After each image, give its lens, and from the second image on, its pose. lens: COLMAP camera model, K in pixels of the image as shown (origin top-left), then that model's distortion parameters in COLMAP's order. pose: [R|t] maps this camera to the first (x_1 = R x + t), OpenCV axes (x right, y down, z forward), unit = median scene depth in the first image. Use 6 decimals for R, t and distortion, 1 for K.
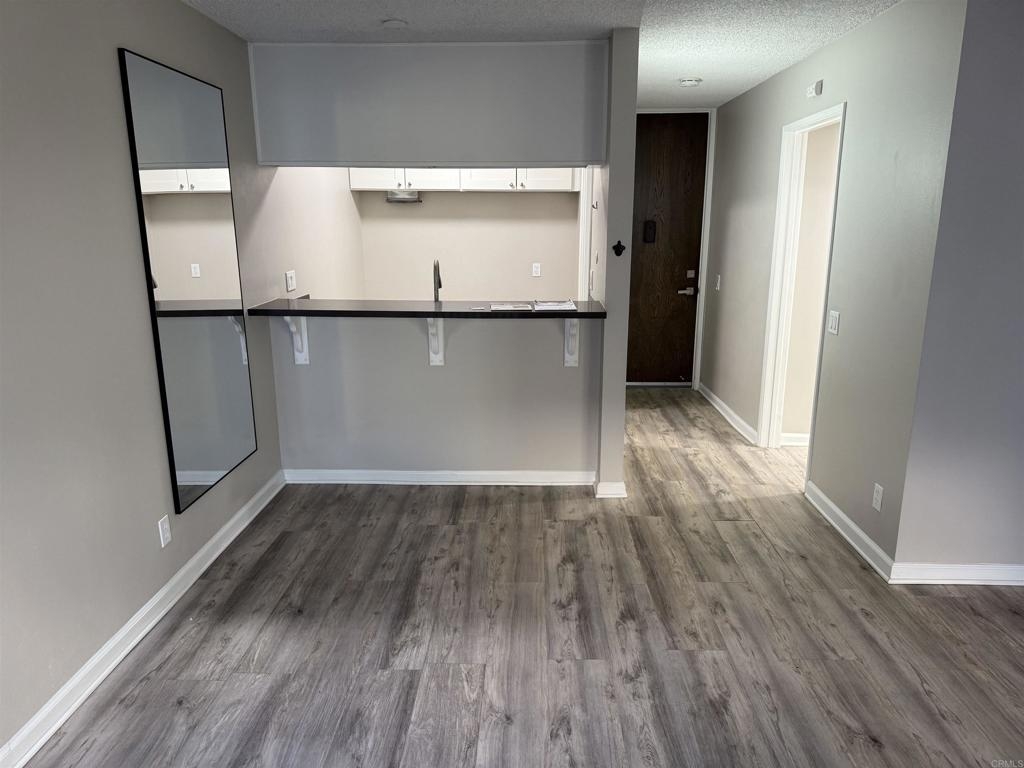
lens RADIAL K [[725.9, 0, 514.5], [0, 725.9, 378.6], [0, 0, 1]] dist [0.017760, -0.025725]
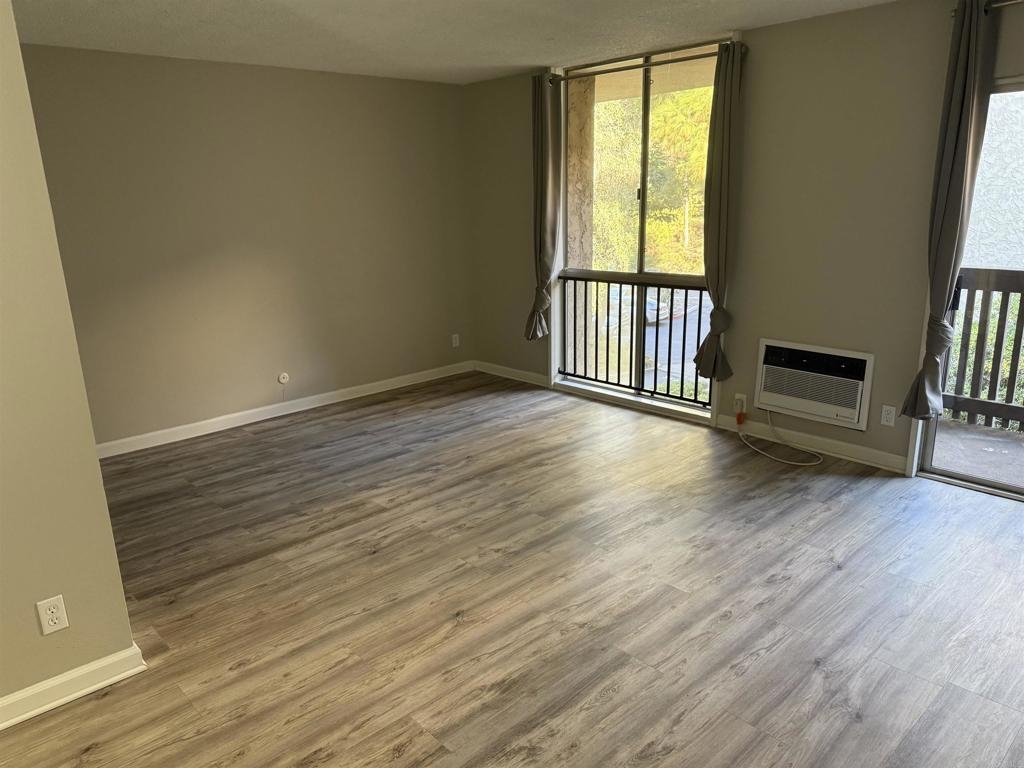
lens RADIAL K [[725.9, 0, 516.6], [0, 725.9, 384.2], [0, 0, 1]] dist [0.017760, -0.025725]
pose [[-0.702117, -0.161465, 0.693514, -0.259372], [0.179859, 0.902155, 0.392132, -0.228492], [-0.688972, 0.400057, -0.604377, 1.024009]]
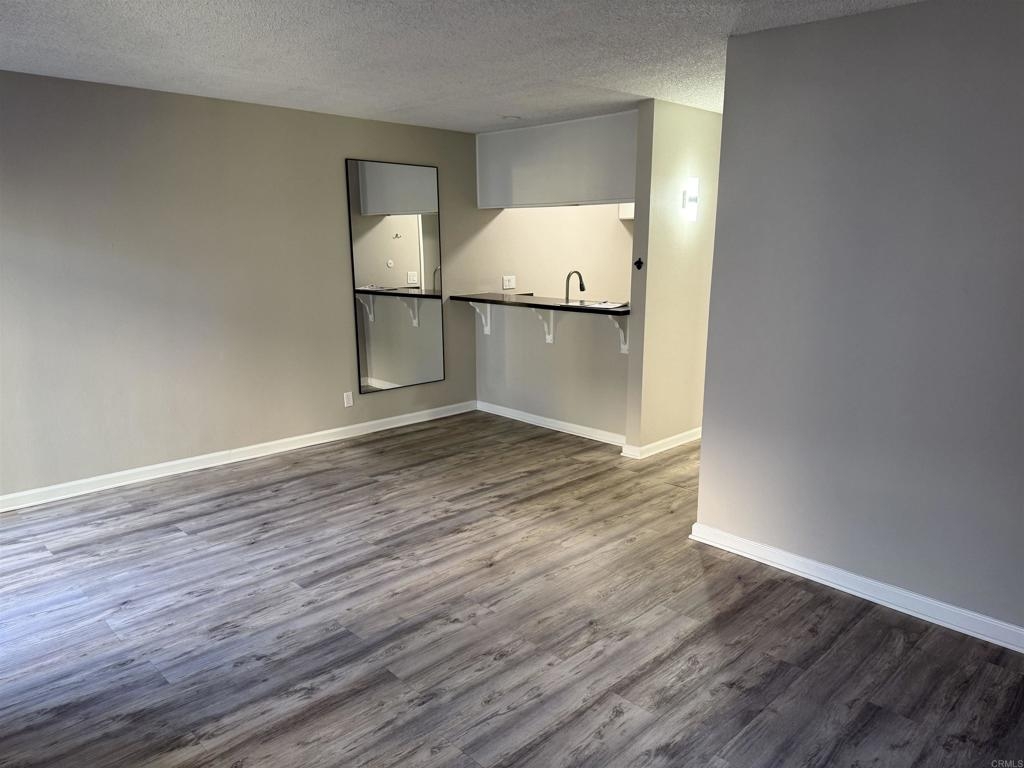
lens RADIAL K [[725.9, 0, 514.2], [0, 725.9, 388.3], [0, 0, 1]] dist [0.017760, -0.025725]
pose [[0.714661, 0.141880, -0.684931, 1.050698], [-0.154692, 0.987024, 0.043051, 0.024613], [0.682152, 0.075186, 0.727335, -0.105310]]
